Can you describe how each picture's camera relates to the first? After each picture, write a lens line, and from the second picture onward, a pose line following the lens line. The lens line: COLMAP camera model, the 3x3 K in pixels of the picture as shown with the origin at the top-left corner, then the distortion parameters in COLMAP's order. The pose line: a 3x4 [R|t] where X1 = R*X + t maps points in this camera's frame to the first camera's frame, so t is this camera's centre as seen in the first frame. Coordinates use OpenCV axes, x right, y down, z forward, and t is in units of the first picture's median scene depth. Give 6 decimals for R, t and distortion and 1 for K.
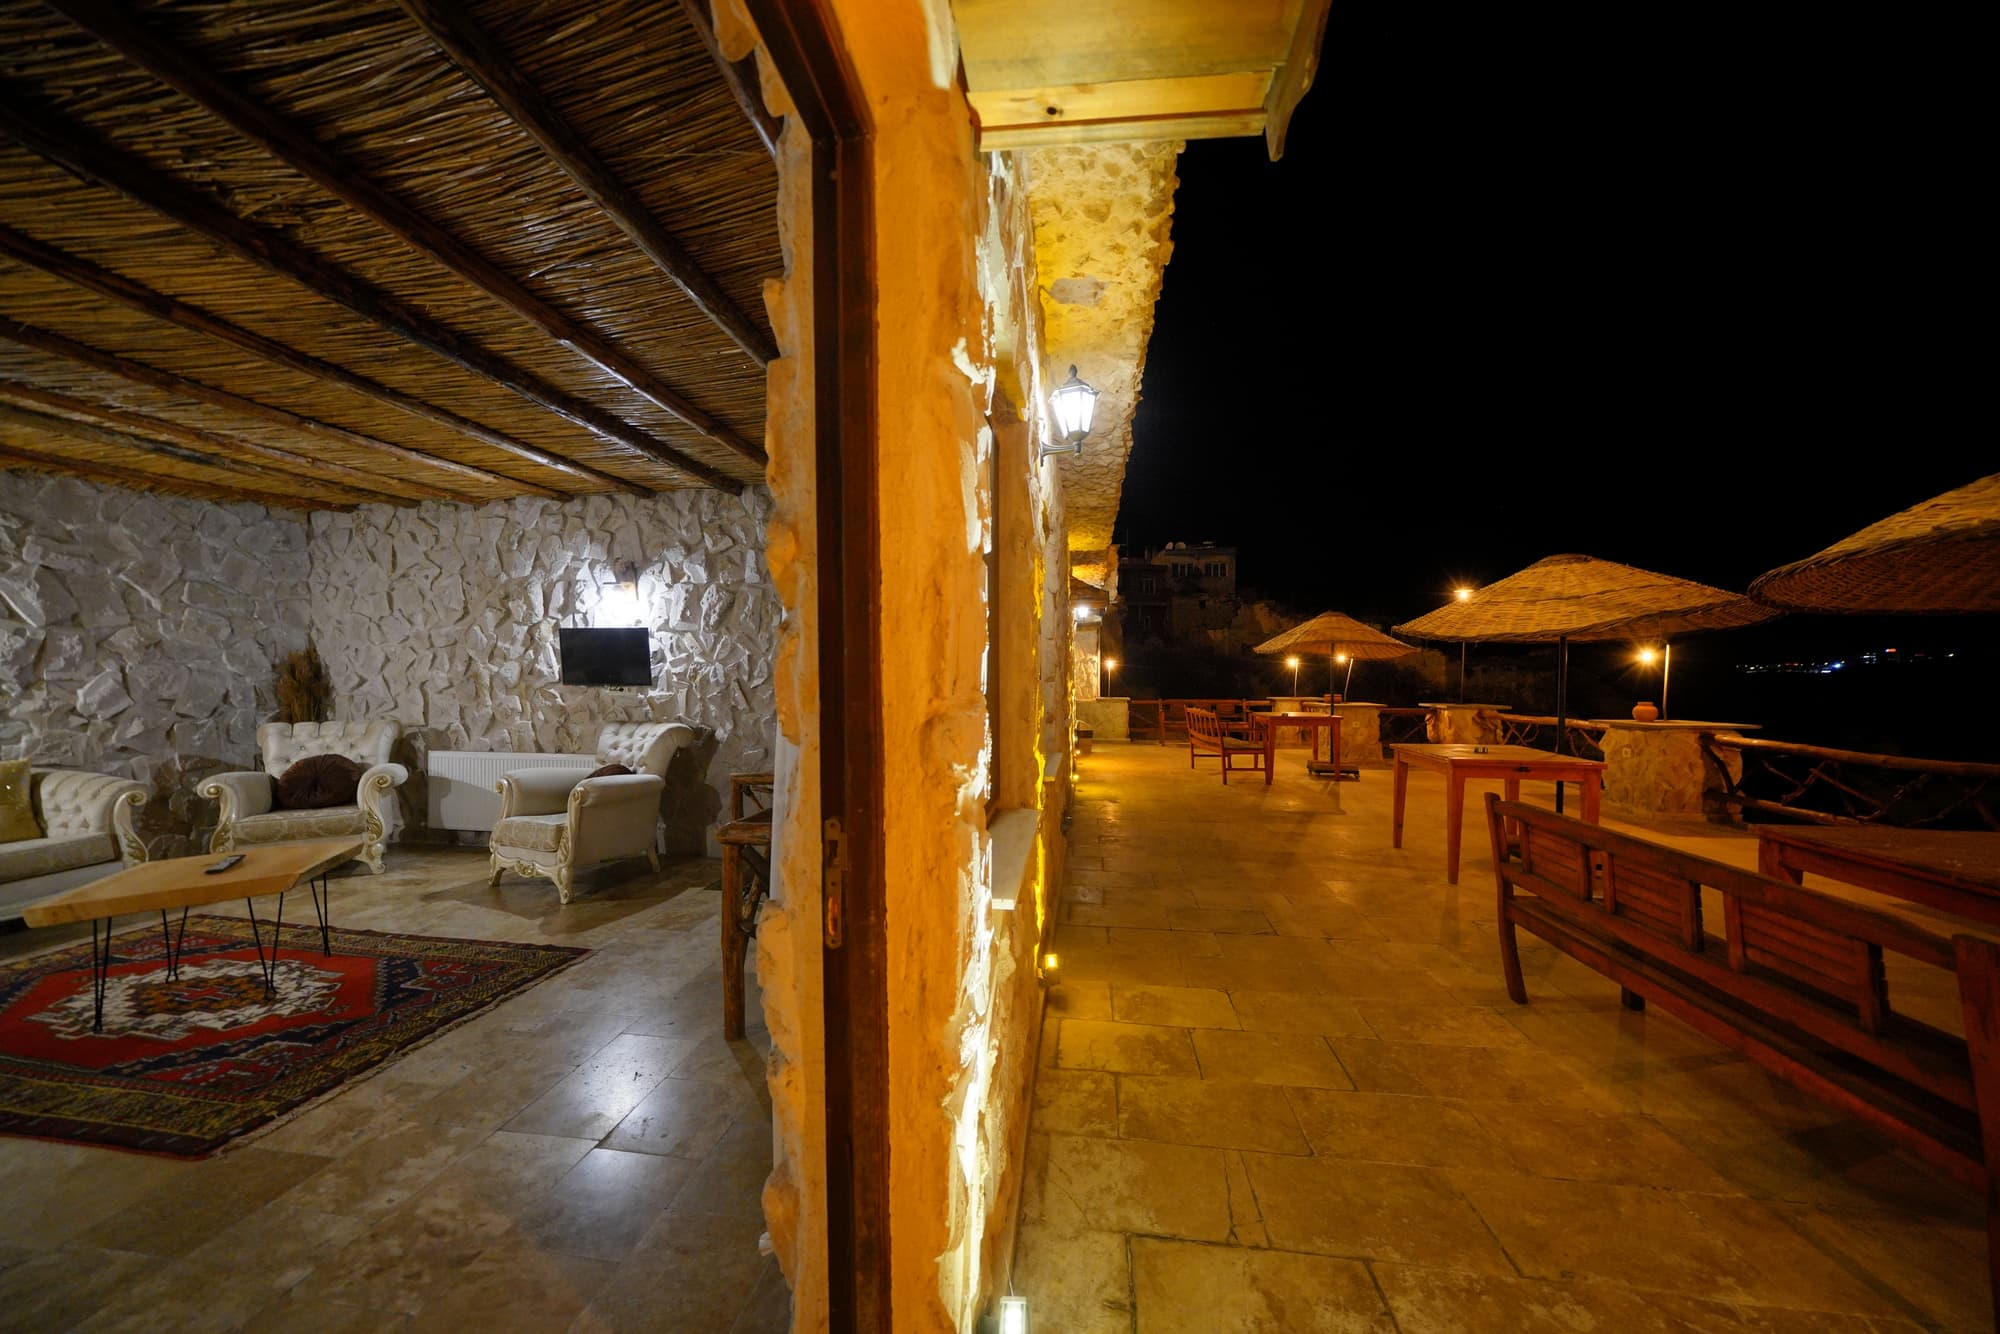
lens RADIAL K [[678.2, 0, 996.0], [0, 678.2, 678.4], [0, 0, 1]] dist [-0.005631, 0.000249]
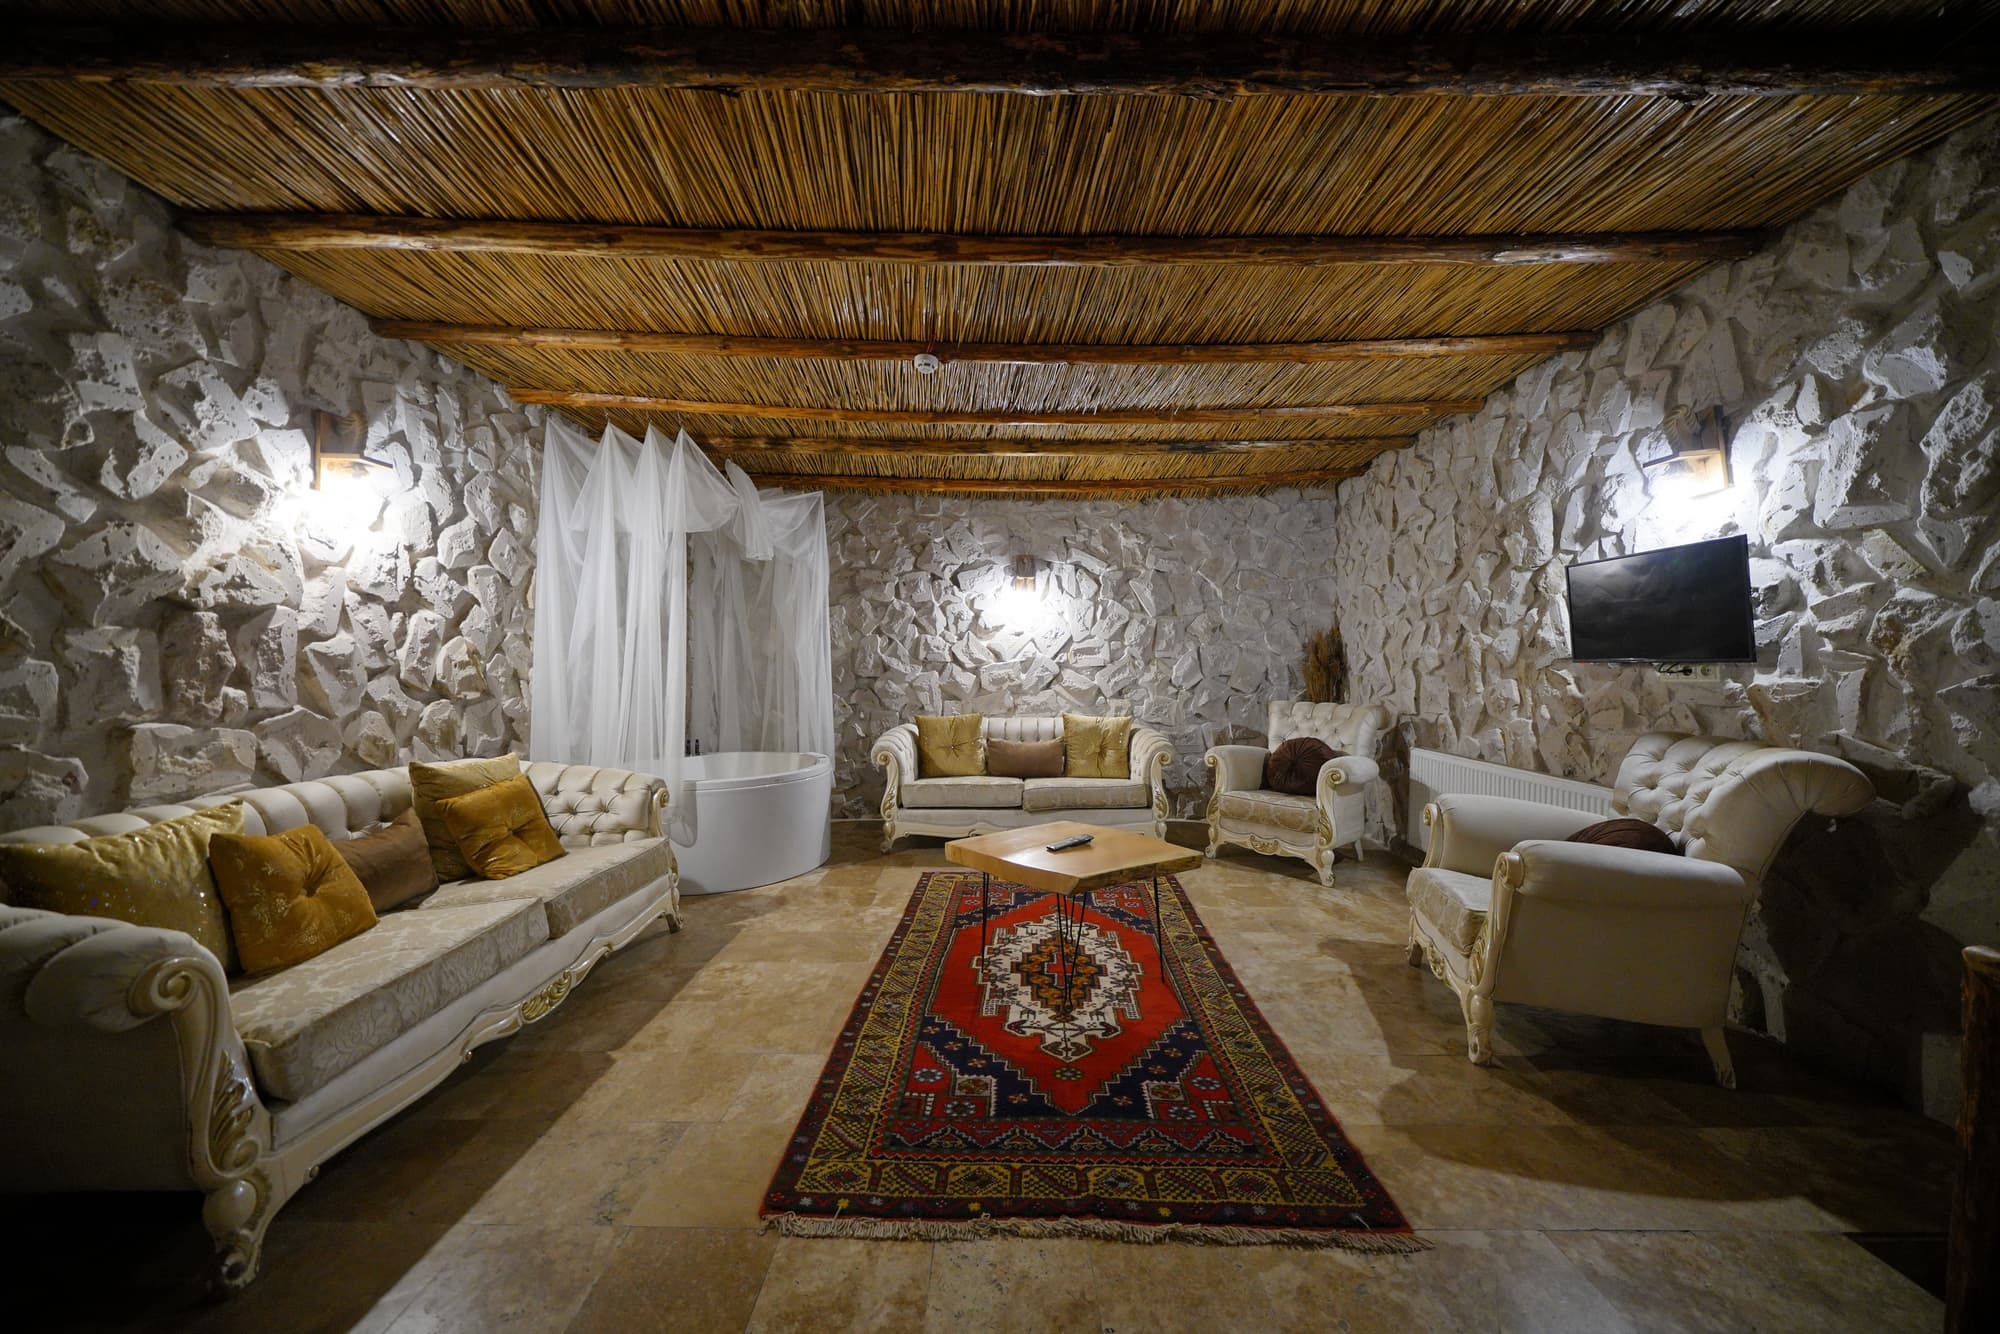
lens RADIAL K [[678.2, 0, 996.0], [0, 678.2, 678.4], [0, 0, 1]] dist [-0.005631, 0.000249]
pose [[0.132148, 0.019701, -0.991034, -0.127081], [-0.008174, 0.999790, 0.018785, 0.016932], [0.991196, 0.005618, 0.132281, 0.431981]]
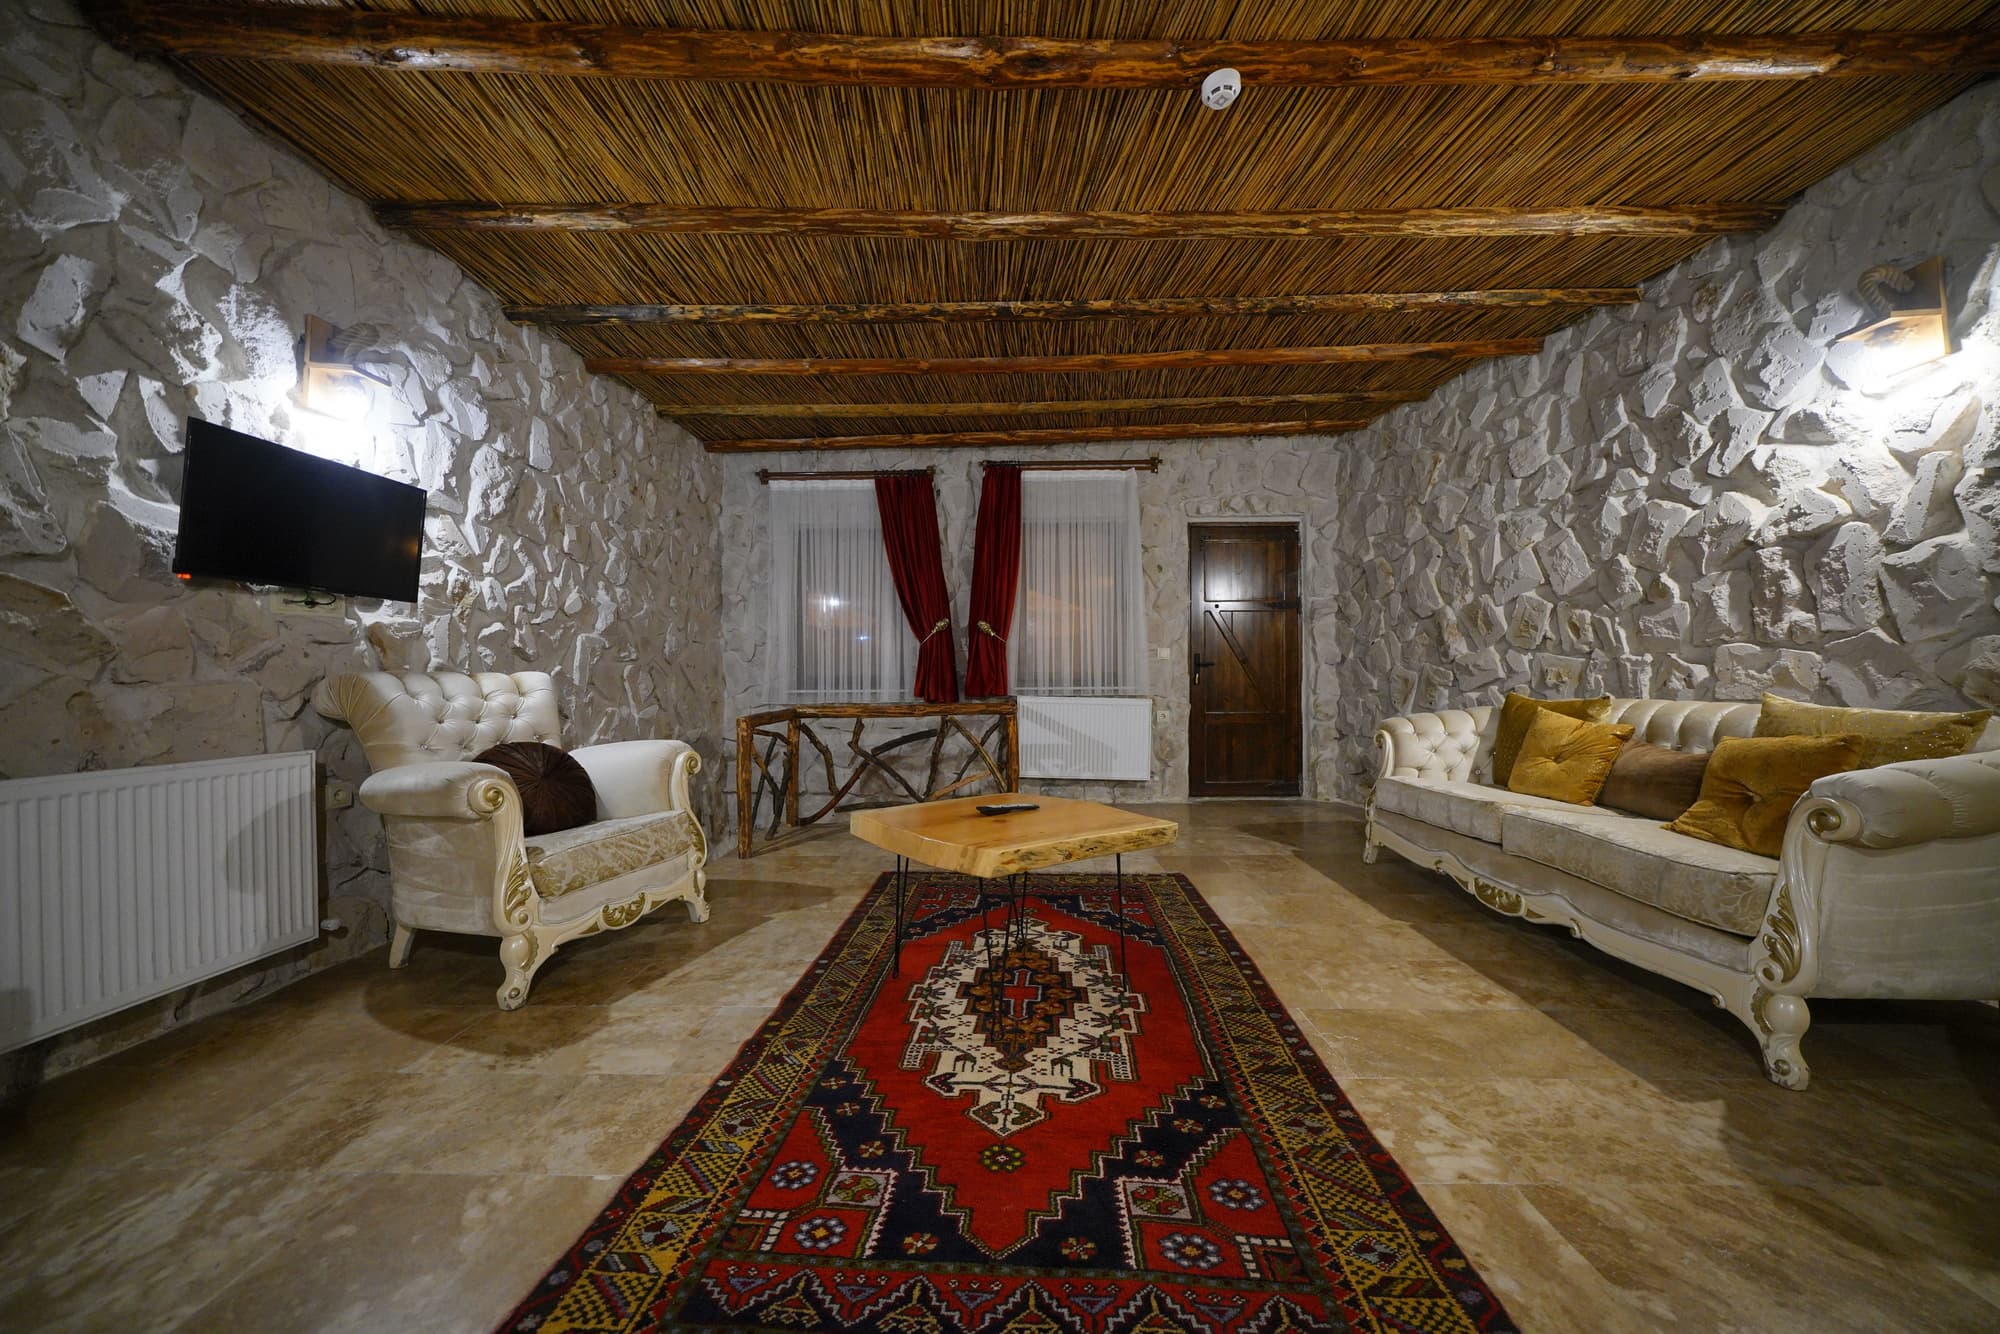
lens RADIAL K [[678.2, 0, 996.0], [0, 678.2, 678.4], [0, 0, 1]] dist [-0.005631, 0.000249]
pose [[-0.110663, 0.000125, 0.993858, -1.055272], [0.015959, 0.999871, 0.001652, 0.073358], [-0.993730, 0.016044, -0.110651, 0.612639]]
